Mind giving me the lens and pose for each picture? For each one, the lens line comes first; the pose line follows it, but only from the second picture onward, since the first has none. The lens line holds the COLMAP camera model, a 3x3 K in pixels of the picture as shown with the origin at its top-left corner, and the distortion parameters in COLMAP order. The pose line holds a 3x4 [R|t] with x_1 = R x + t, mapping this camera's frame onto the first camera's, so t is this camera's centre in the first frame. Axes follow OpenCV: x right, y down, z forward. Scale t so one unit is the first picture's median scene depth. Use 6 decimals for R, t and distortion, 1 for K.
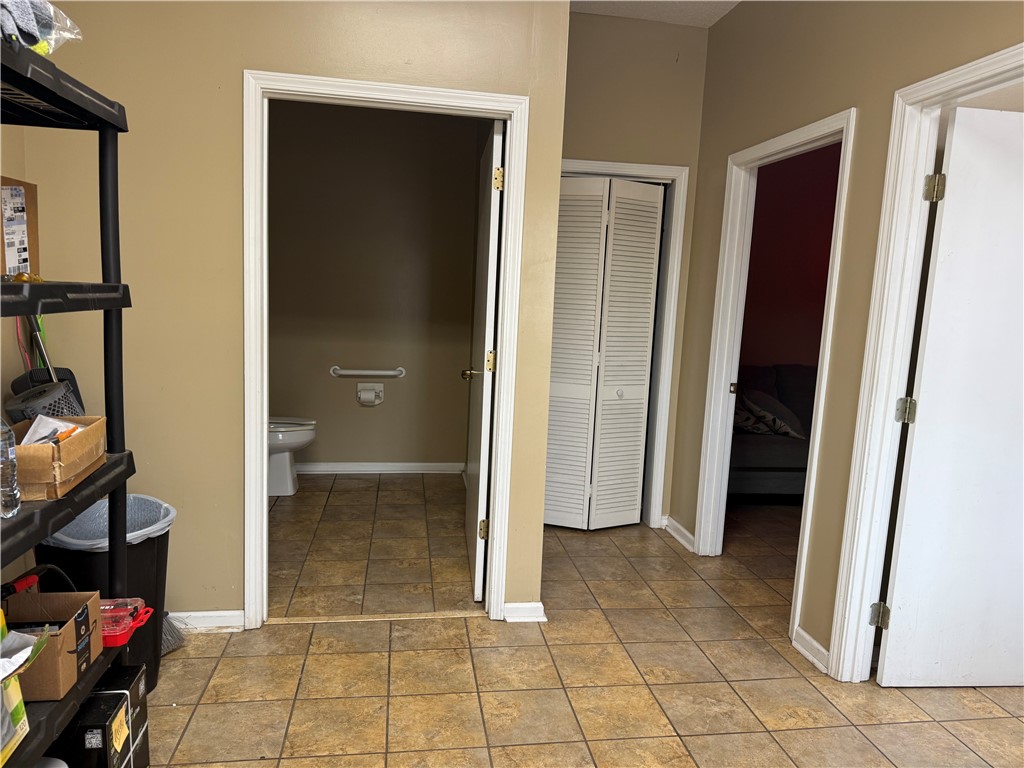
lens RADIAL K [[716.8, 0, 515.4], [0, 716.8, 384.1], [0, 0, 1]] dist [0.094575, -0.124143]
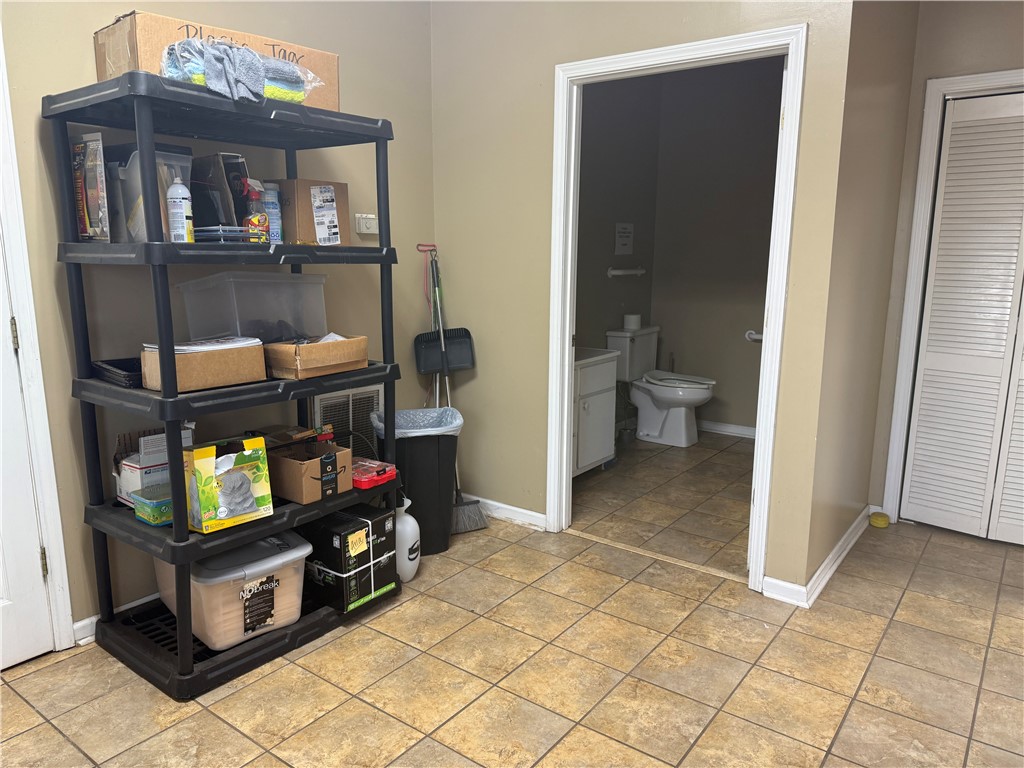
lens RADIAL K [[716.8, 0, 515.4], [0, 716.8, 384.1], [0, 0, 1]] dist [0.094575, -0.124143]
pose [[0.700196, 0.090423, -0.708201, 0.425532], [-0.067117, 0.995891, 0.060797, 0.019112], [0.710789, 0.004962, 0.703388, 0.105178]]
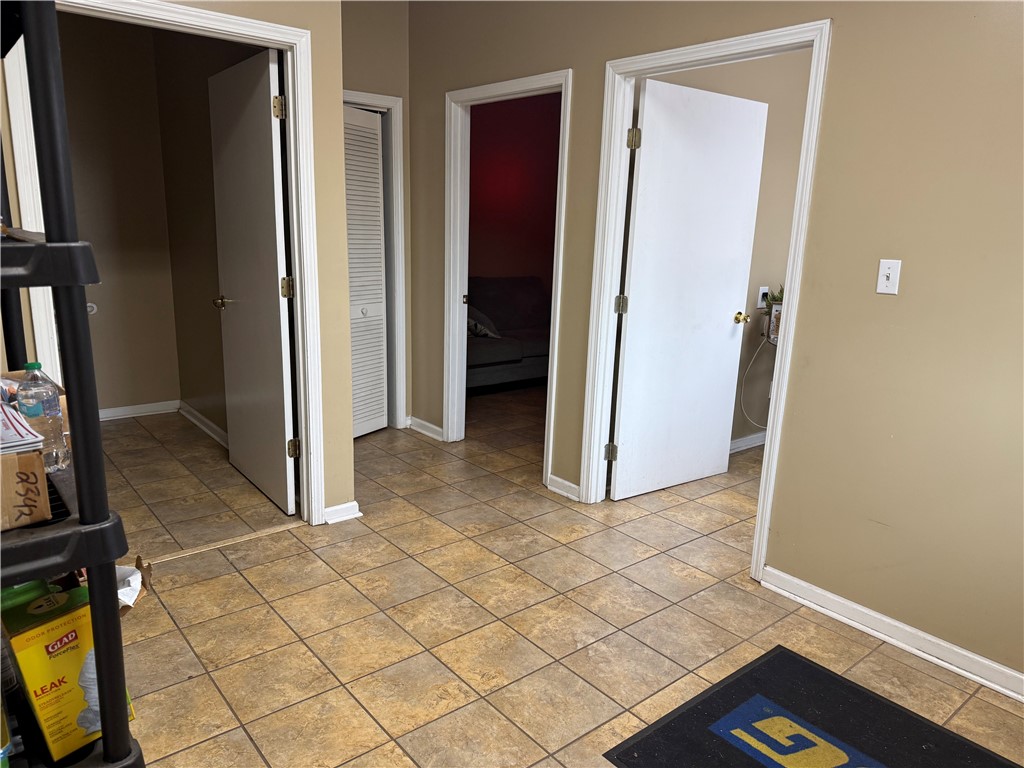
lens RADIAL K [[713.8, 0, 512.0], [0, 713.8, 384.0], [0, 0, 1]] dist [0.143554, -0.292900]
pose [[0.864078, -0.131031, 0.486005, -0.290815], [0.074808, 0.988231, 0.133432, -0.010605], [-0.497769, -0.078939, 0.863710, -0.082501]]
